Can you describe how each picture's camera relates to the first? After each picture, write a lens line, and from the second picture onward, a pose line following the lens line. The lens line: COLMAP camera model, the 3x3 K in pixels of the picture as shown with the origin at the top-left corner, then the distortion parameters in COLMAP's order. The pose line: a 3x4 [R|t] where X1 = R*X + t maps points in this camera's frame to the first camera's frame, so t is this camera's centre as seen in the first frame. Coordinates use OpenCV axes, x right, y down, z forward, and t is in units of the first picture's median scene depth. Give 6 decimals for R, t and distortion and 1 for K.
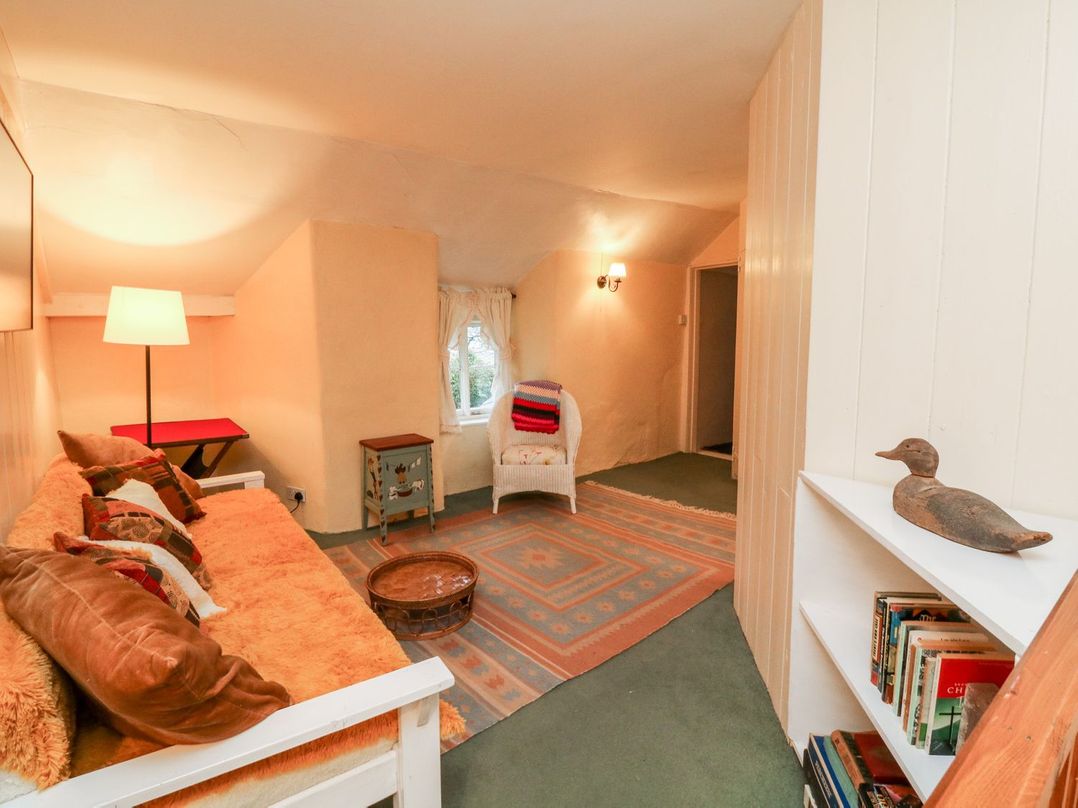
lens RADIAL K [[560.5, 0, 536.8], [0, 560.5, 391.7], [0, 0, 1]] dist [0.003094, -0.014922]
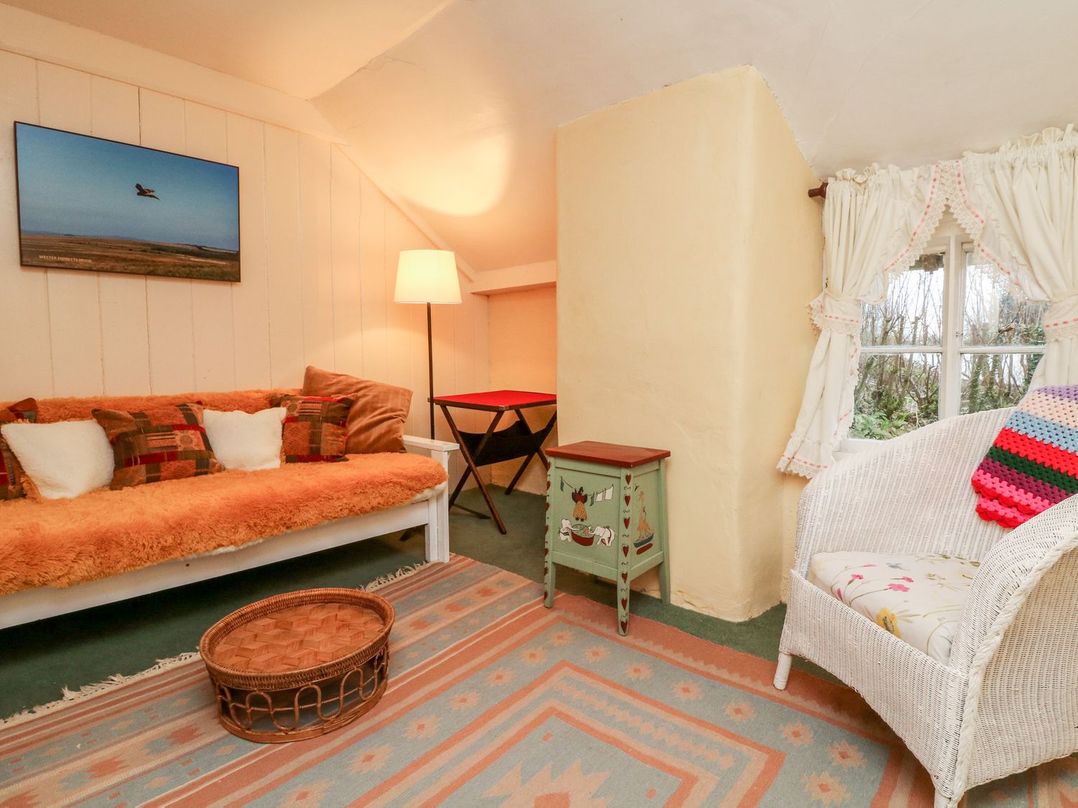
lens RADIAL K [[560.5, 0, 536.8], [0, 560.5, 391.7], [0, 0, 1]] dist [0.003094, -0.014922]
pose [[0.137716, 0.069264, -0.988047, 0.322424], [-0.107715, 0.992683, 0.054575, 0.001179], [0.984597, 0.098912, 0.144169, 0.841487]]
